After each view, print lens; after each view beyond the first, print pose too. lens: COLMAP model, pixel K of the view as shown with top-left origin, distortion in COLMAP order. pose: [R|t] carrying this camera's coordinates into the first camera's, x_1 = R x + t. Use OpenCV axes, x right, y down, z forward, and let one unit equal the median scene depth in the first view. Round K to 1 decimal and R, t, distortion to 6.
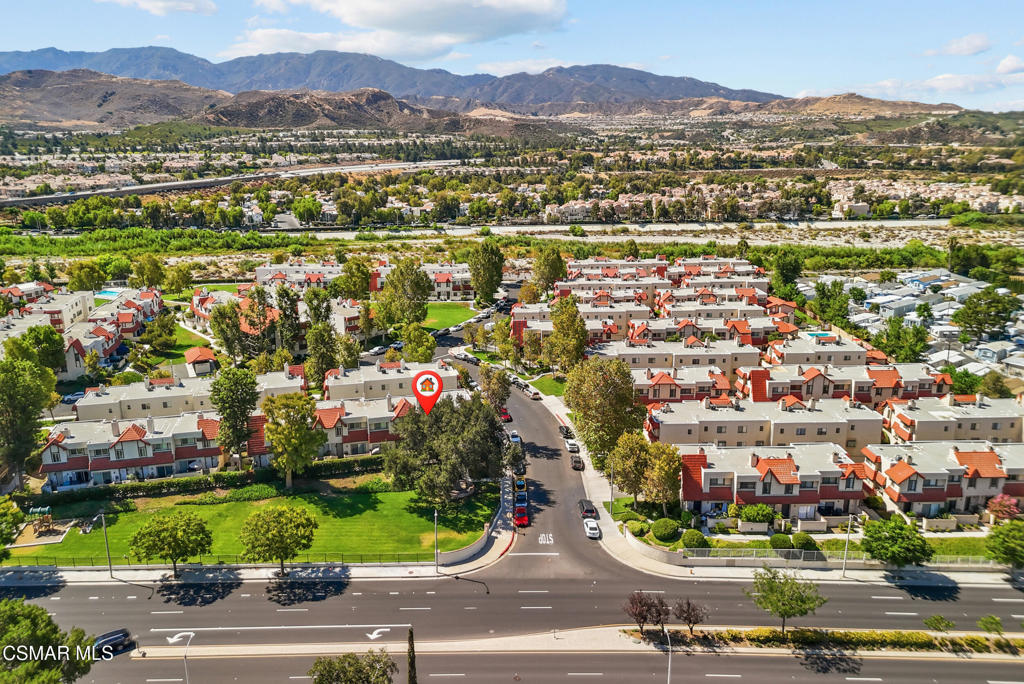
lens RADIAL K [[755.4, 0, 513.1], [0, 755.4, 343.7], [0, 0, 1]] dist [0.051129, -0.030817]
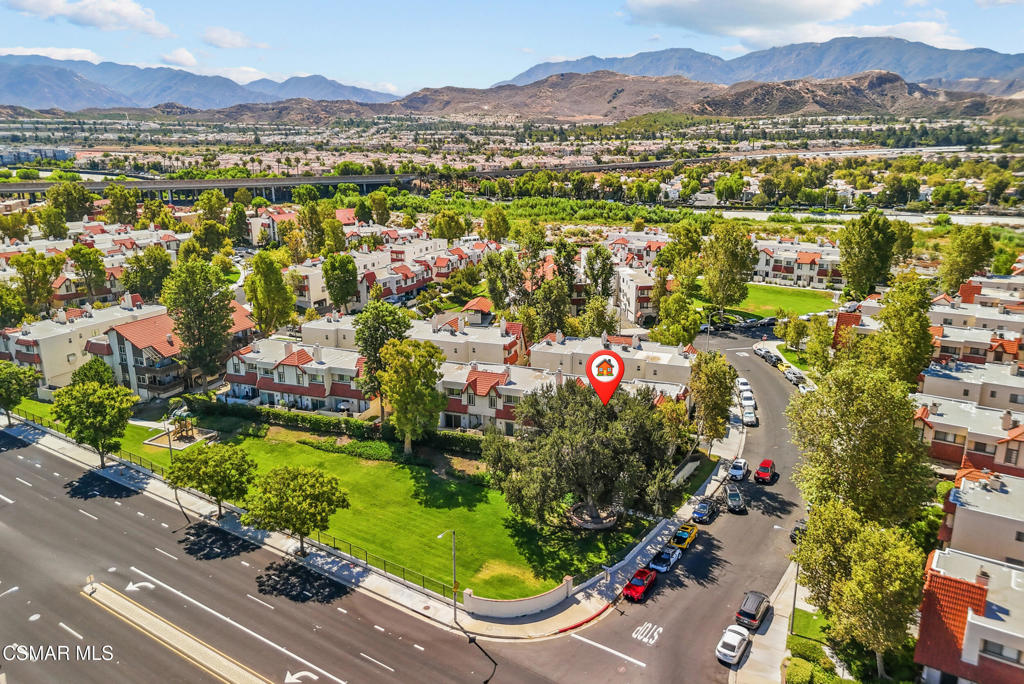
lens RADIAL K [[755.4, 0, 512.0], [0, 755.4, 342.5], [0, 0, 1]] dist [0.051129, -0.030817]
pose [[0.813593, 0.152345, -0.561121, 0.065142], [-0.151202, 0.987297, 0.048817, 0.003648], [0.561430, 0.045125, 0.826293, 0.105811]]
